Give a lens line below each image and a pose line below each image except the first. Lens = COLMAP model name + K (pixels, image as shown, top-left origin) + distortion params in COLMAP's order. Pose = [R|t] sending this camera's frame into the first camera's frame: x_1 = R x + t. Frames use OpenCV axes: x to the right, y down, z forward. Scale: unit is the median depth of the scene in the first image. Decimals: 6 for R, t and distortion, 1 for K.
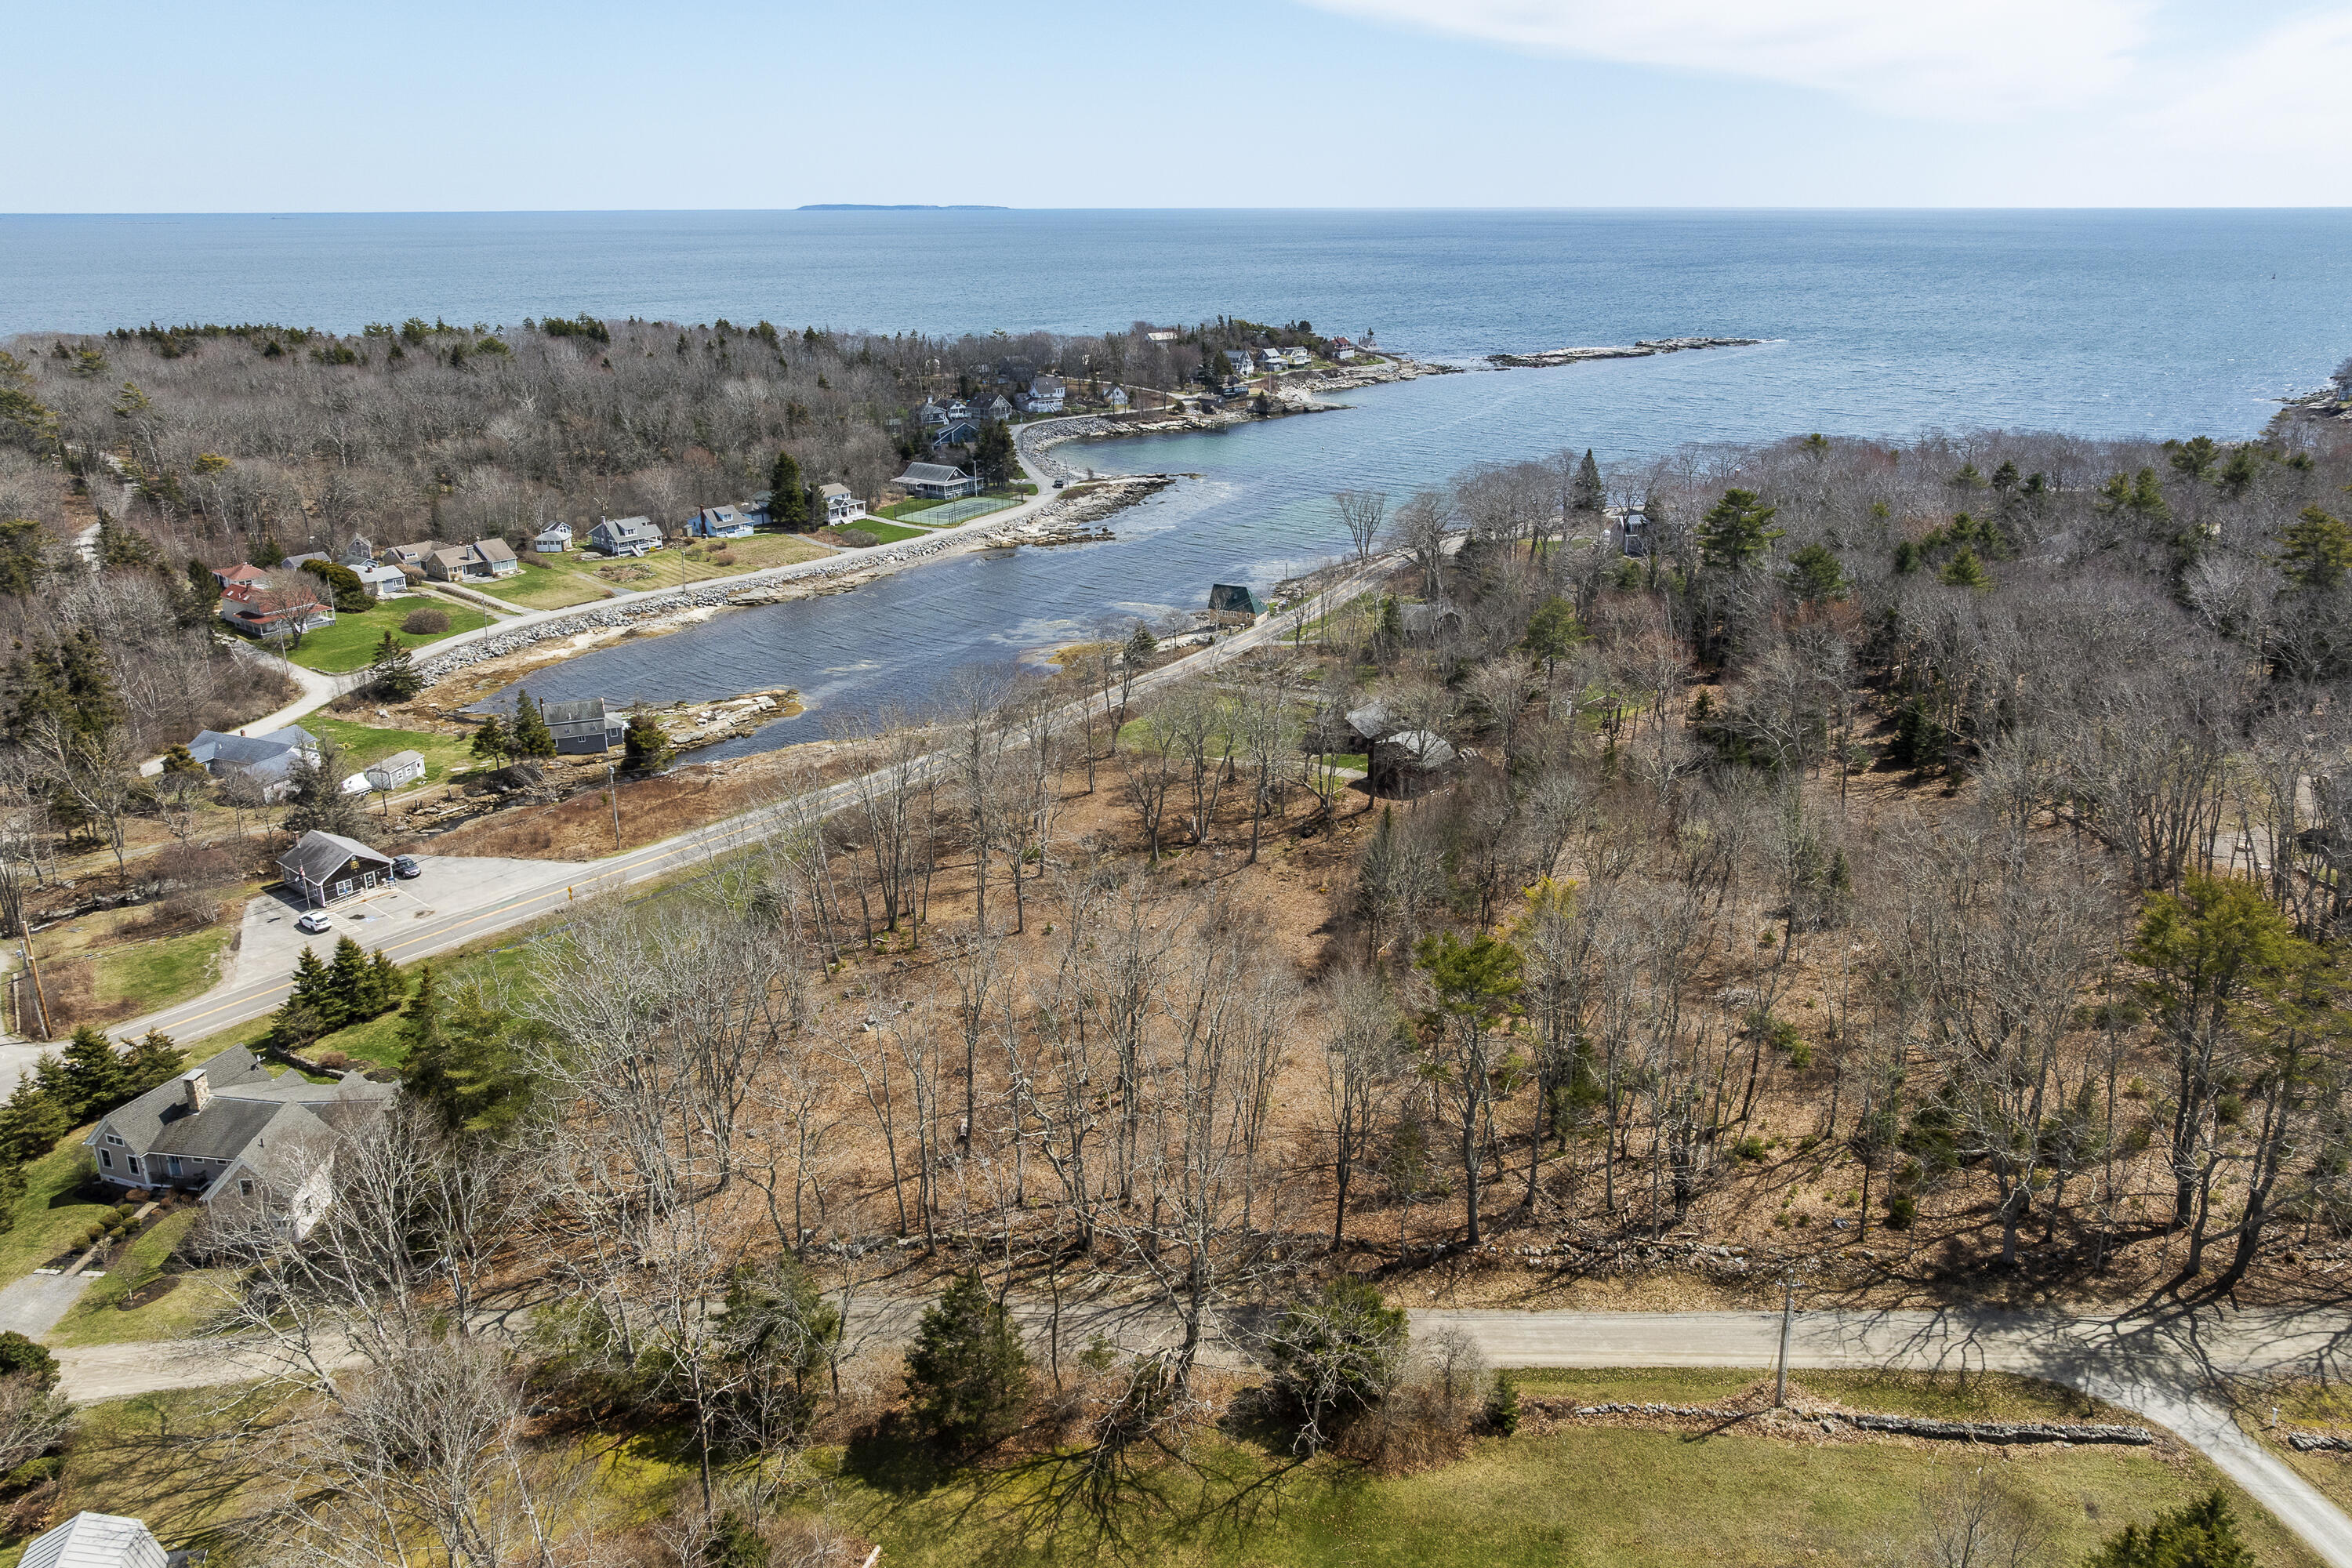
lens RADIAL K [[1631.0, 0, 1171.2], [0, 1631.0, 783.0], [0, 0, 1]] dist [0.003514, 0.005476]
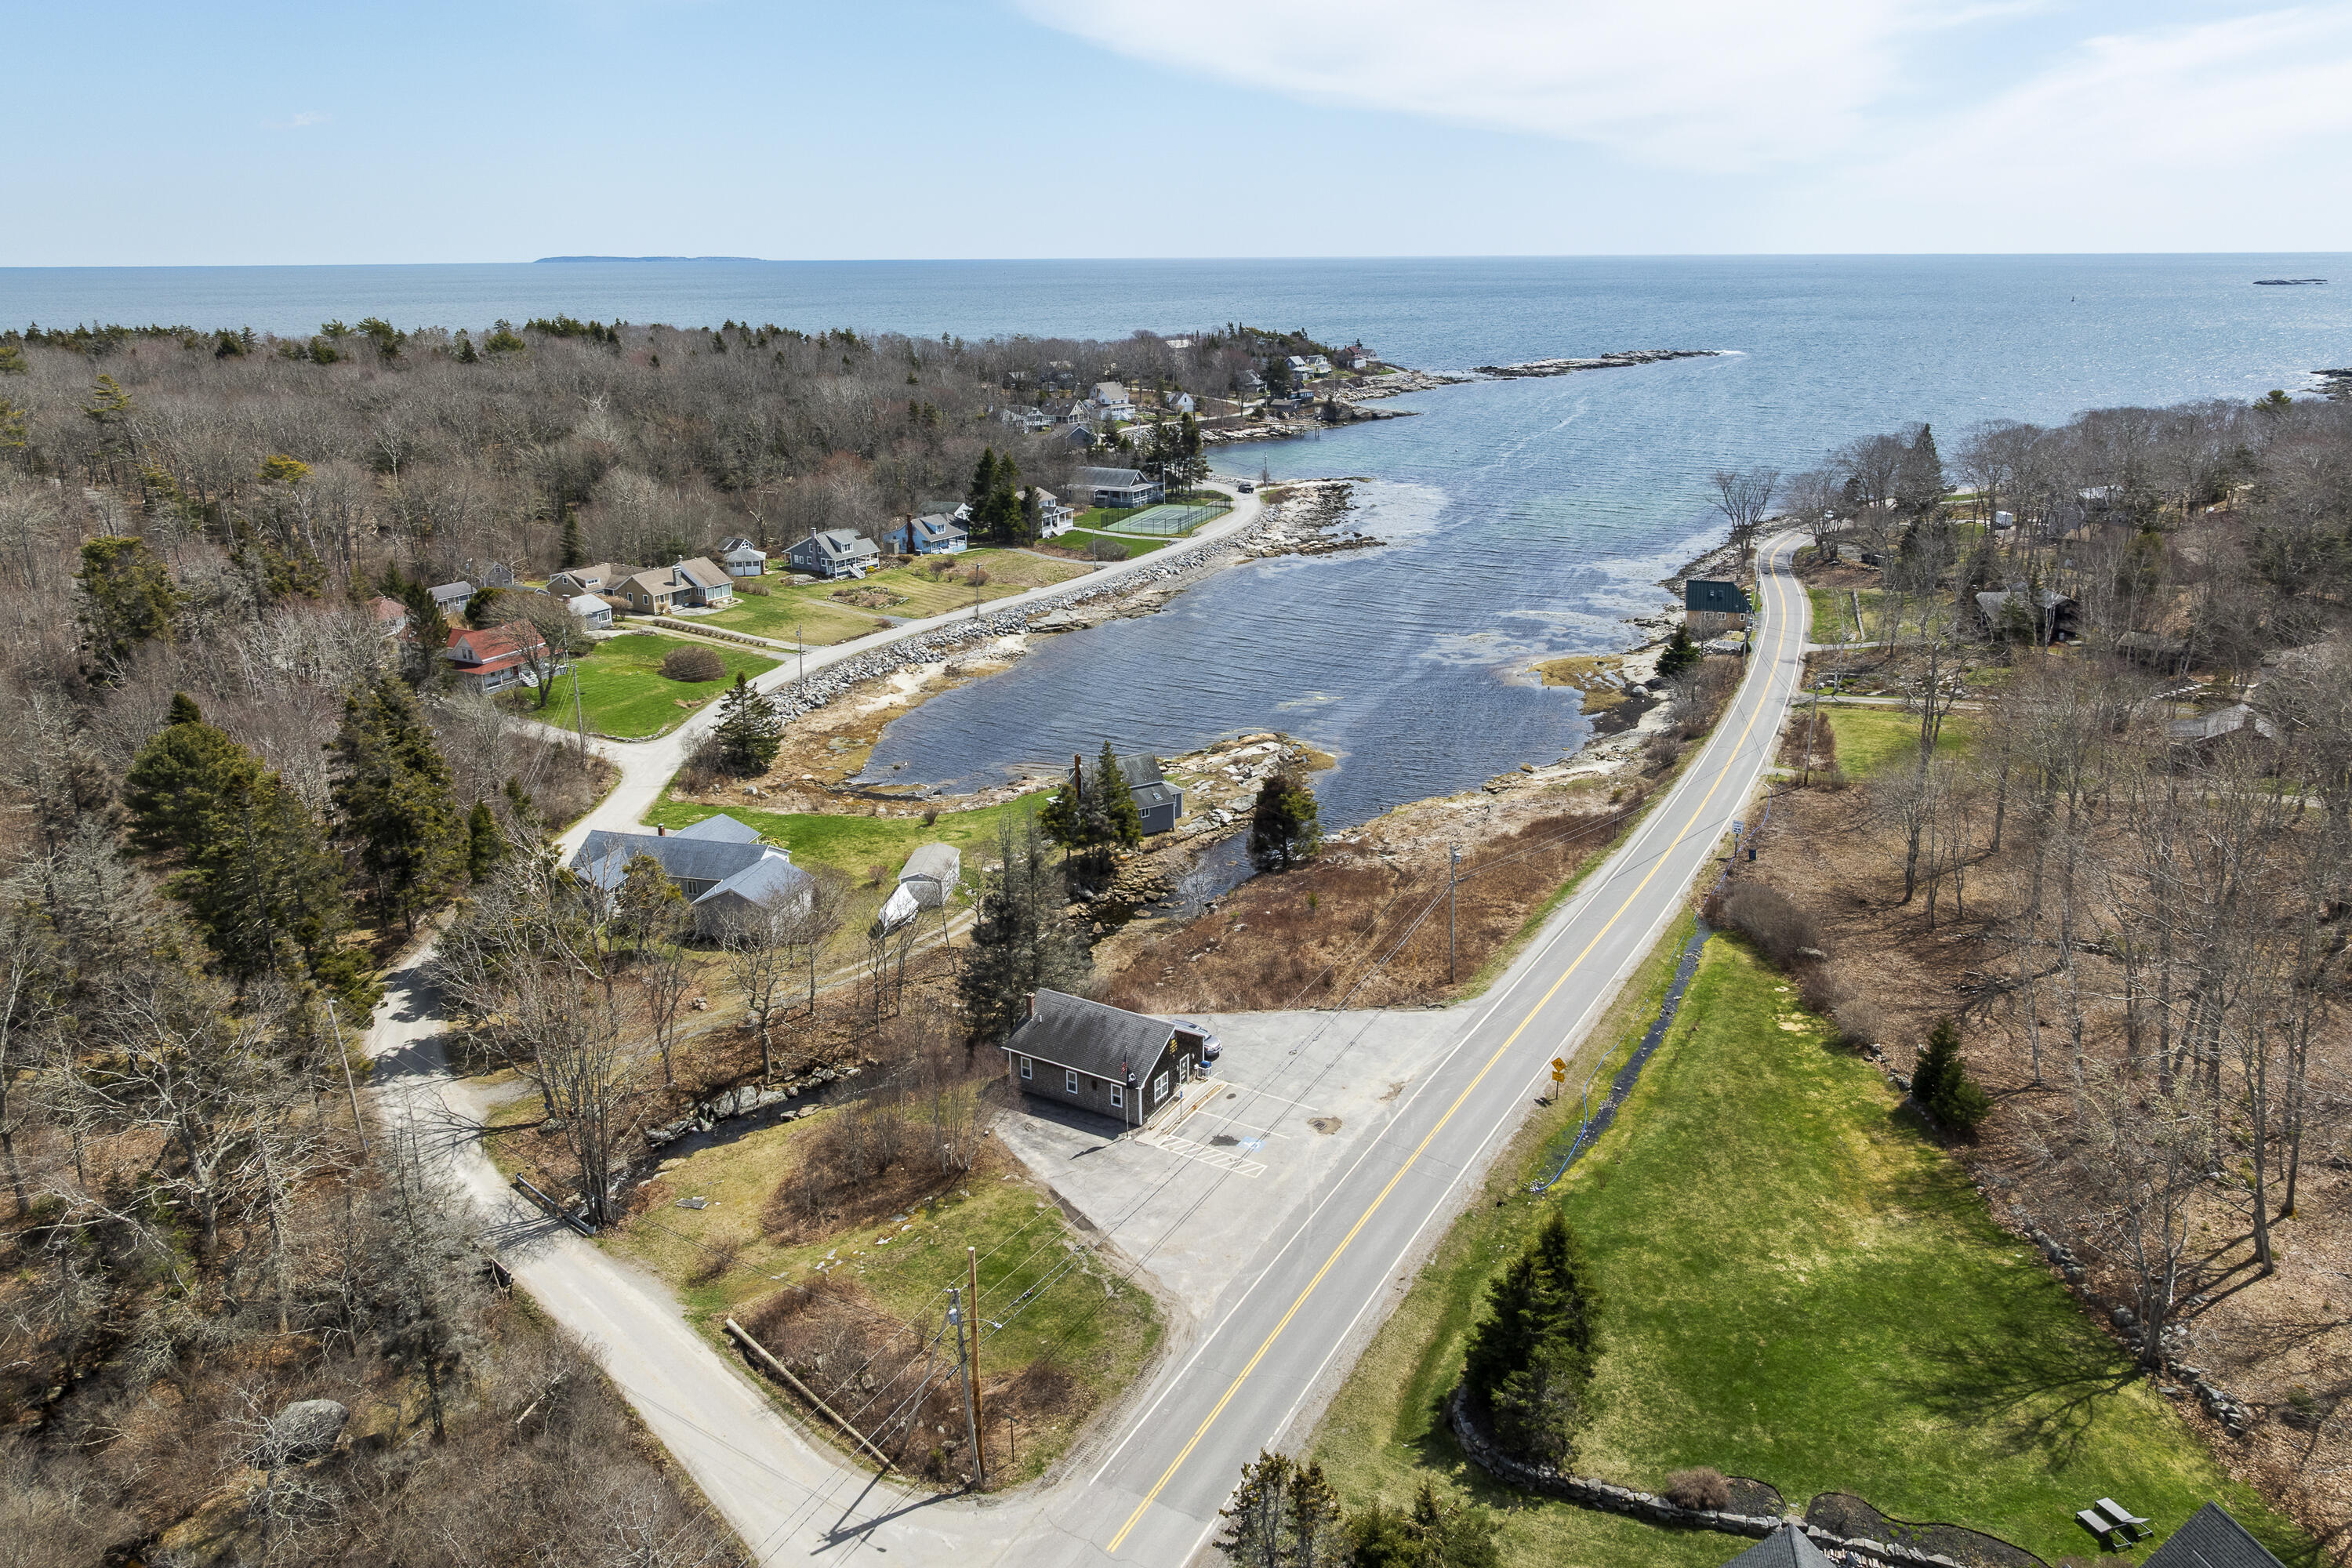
lens RADIAL K [[1631.0, 0, 1182.0], [0, 1631.0, 776.4], [0, 0, 1]] dist [0.003514, 0.005476]
pose [[0.989213, -0.049299, 0.137938, -0.262163], [0.053616, 0.998176, -0.027760, -0.013482], [-0.136317, 0.034857, 0.990052, 0.194115]]
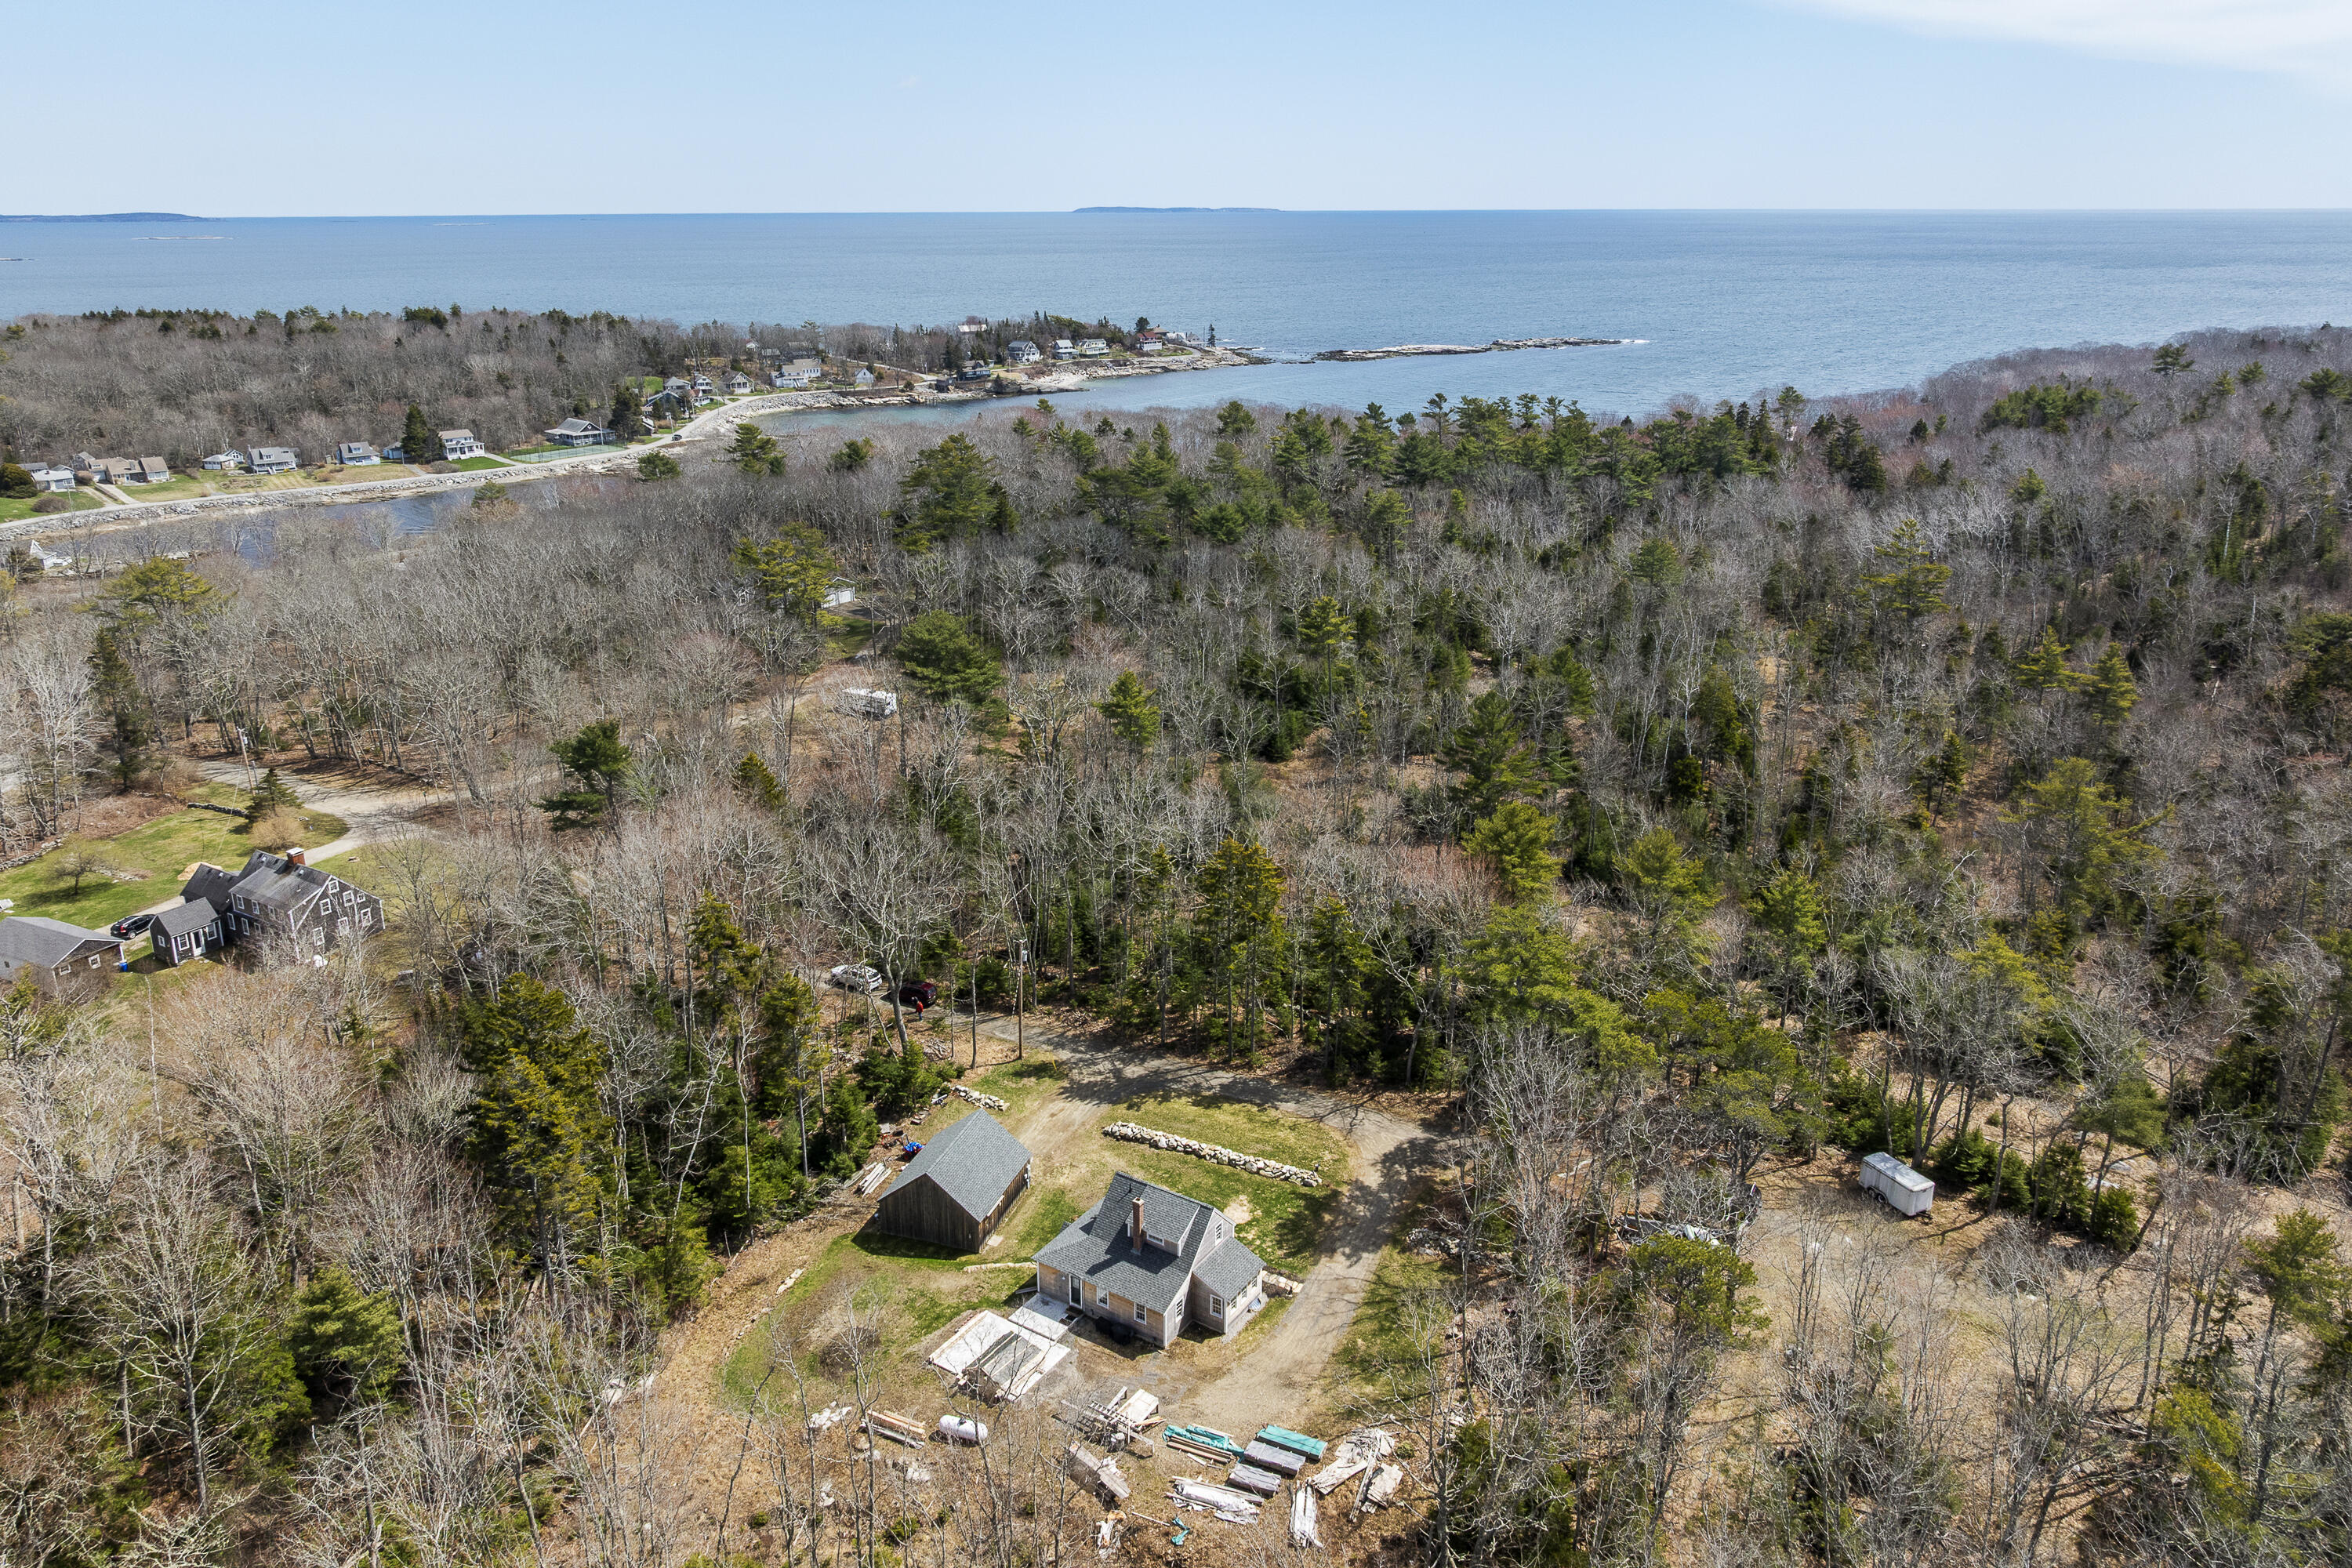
lens RADIAL K [[1631.0, 0, 1173.6], [0, 1631.0, 789.5], [0, 0, 1]] dist [0.003514, 0.005476]
pose [[0.988028, 0.051528, -0.145416, 0.599552], [-0.051048, 0.998671, 0.007038, 0.074879], [0.145586, 0.000469, 0.989346, -0.250380]]
